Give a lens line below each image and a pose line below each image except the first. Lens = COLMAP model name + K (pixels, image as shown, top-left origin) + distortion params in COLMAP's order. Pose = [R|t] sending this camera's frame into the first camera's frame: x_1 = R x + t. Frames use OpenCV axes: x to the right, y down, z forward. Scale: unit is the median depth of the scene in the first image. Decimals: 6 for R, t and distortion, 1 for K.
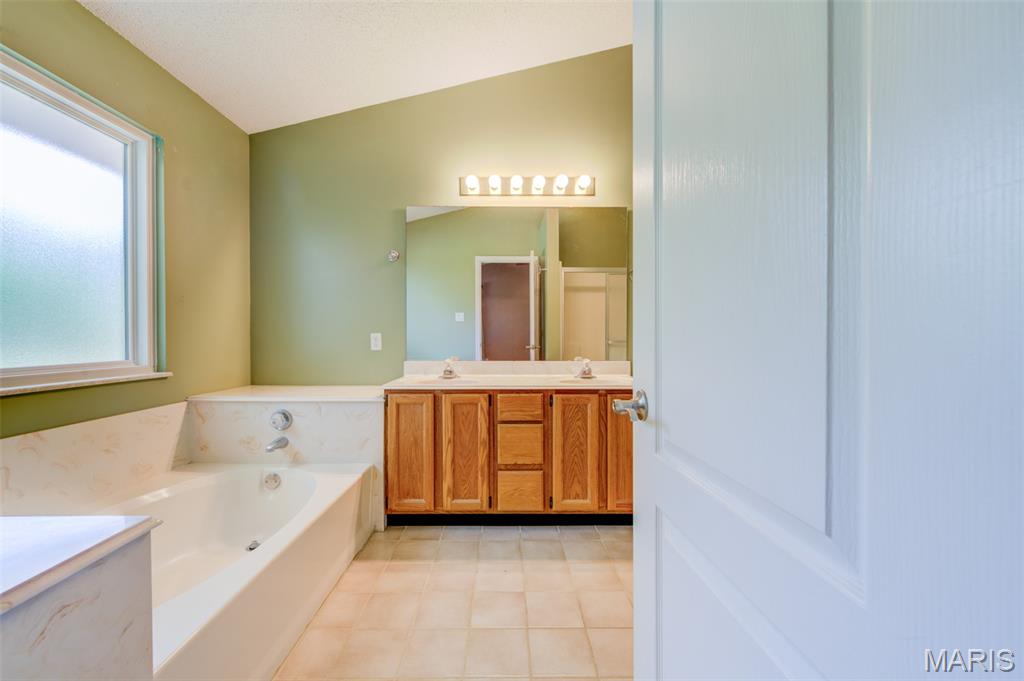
lens RADIAL K [[405.1, 0, 512.0], [0, 405.1, 340.5], [0, 0, 1]] dist [0.003025, 0.000209]
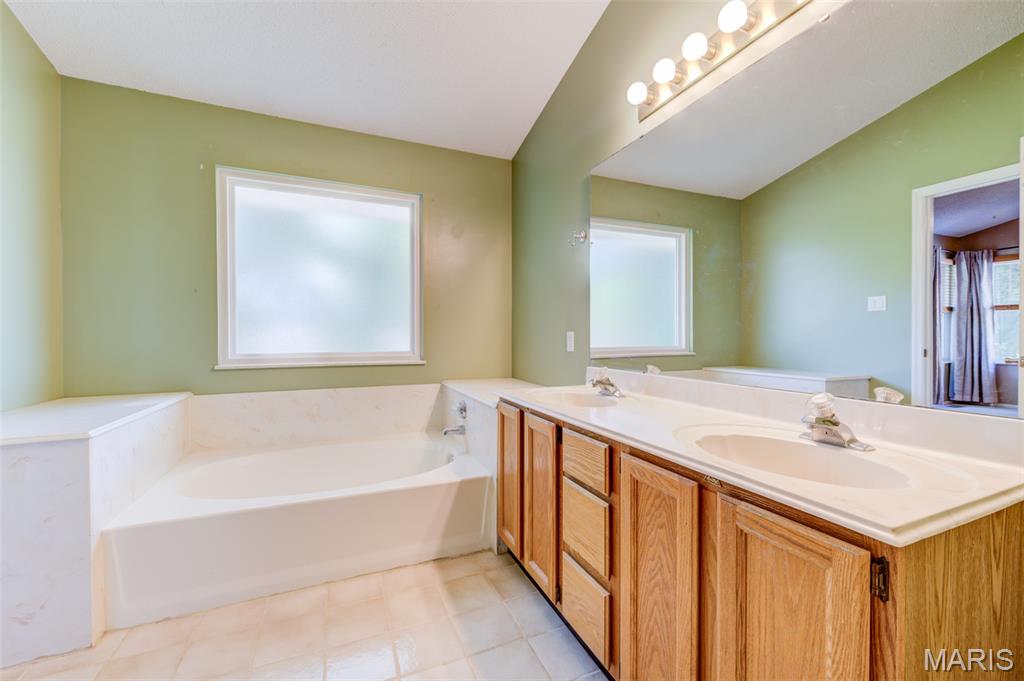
lens RADIAL K [[405.1, 0, 512.0], [0, 405.1, 340.5], [0, 0, 1]] dist [0.003025, 0.000209]
pose [[0.379590, 0.011995, -0.925077, 0.512236], [-0.012504, 0.999891, 0.007834, -0.005952], [0.925070, 0.008593, 0.379699, 0.693012]]
